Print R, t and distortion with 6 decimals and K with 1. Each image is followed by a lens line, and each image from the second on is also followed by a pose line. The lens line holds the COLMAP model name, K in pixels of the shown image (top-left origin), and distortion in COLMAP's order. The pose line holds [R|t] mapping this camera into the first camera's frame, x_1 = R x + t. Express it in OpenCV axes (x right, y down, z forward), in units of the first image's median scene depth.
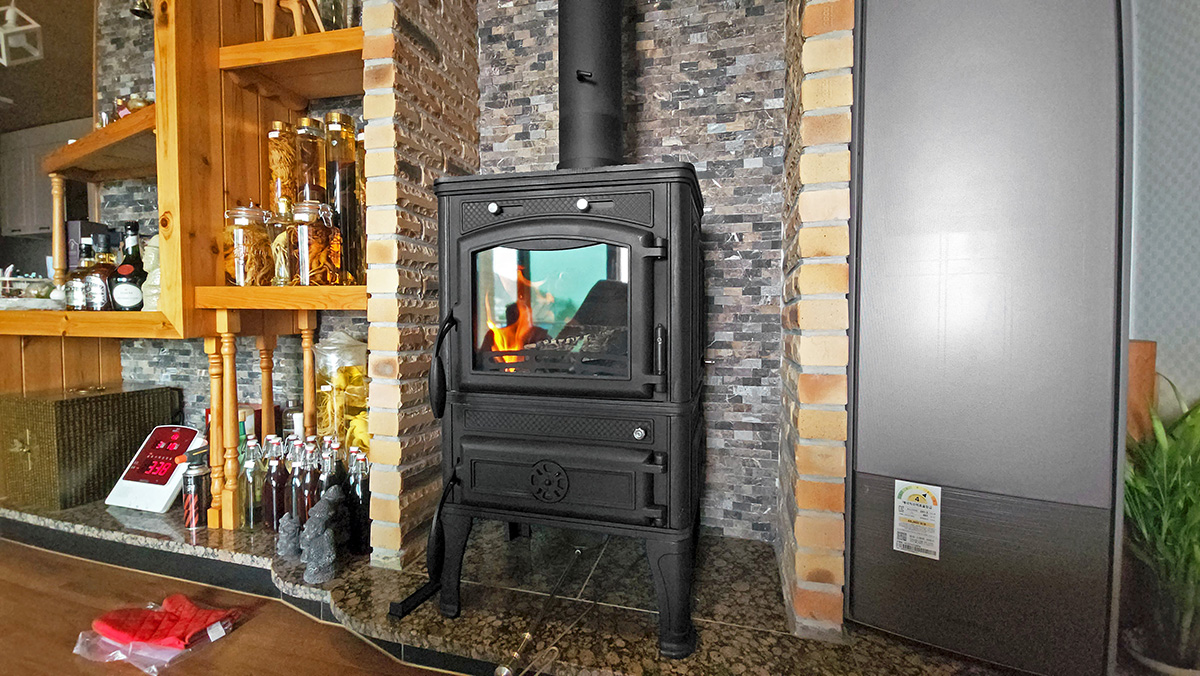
lens RADIAL K [[446.6, 0, 617.0], [0, 446.6, 346.0], [0, 0, 1]] dist [0.004042, -0.000992]
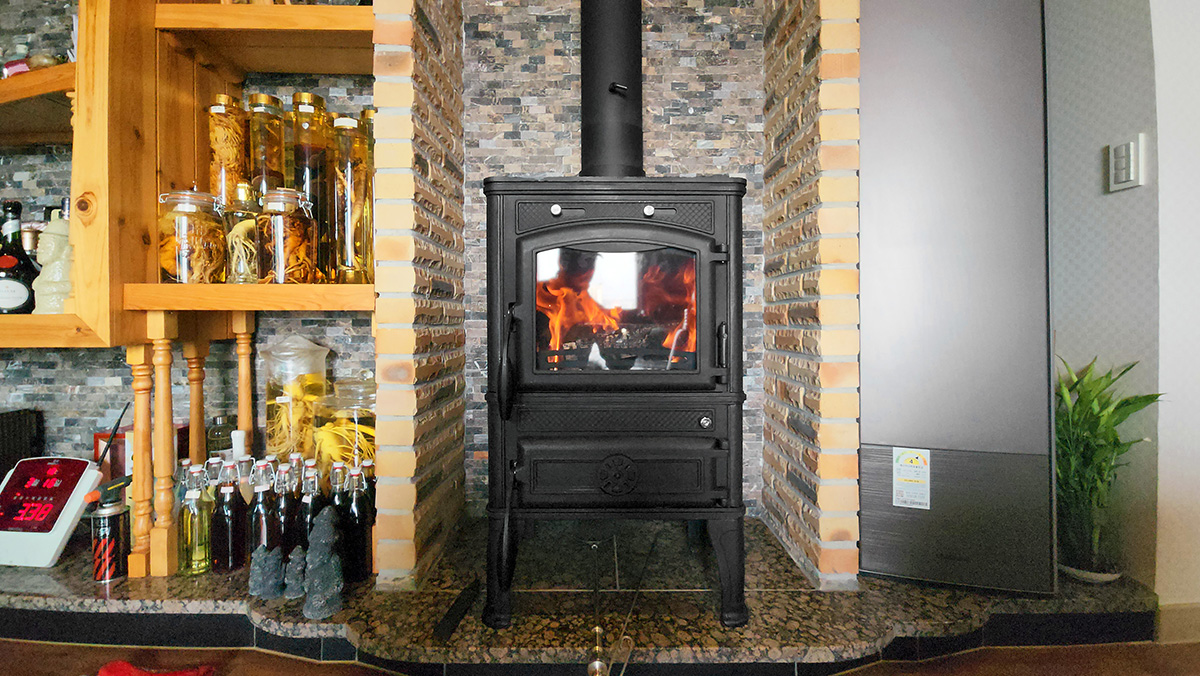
lens RADIAL K [[446.6, 0, 592.6], [0, 446.6, 335.9], [0, 0, 1]] dist [0.004042, -0.000992]
pose [[0.972976, -0.019486, 0.230085, -0.308793], [0.024058, 0.999565, -0.017082, -0.001818], [-0.229652, 0.022156, 0.973021, -0.000274]]
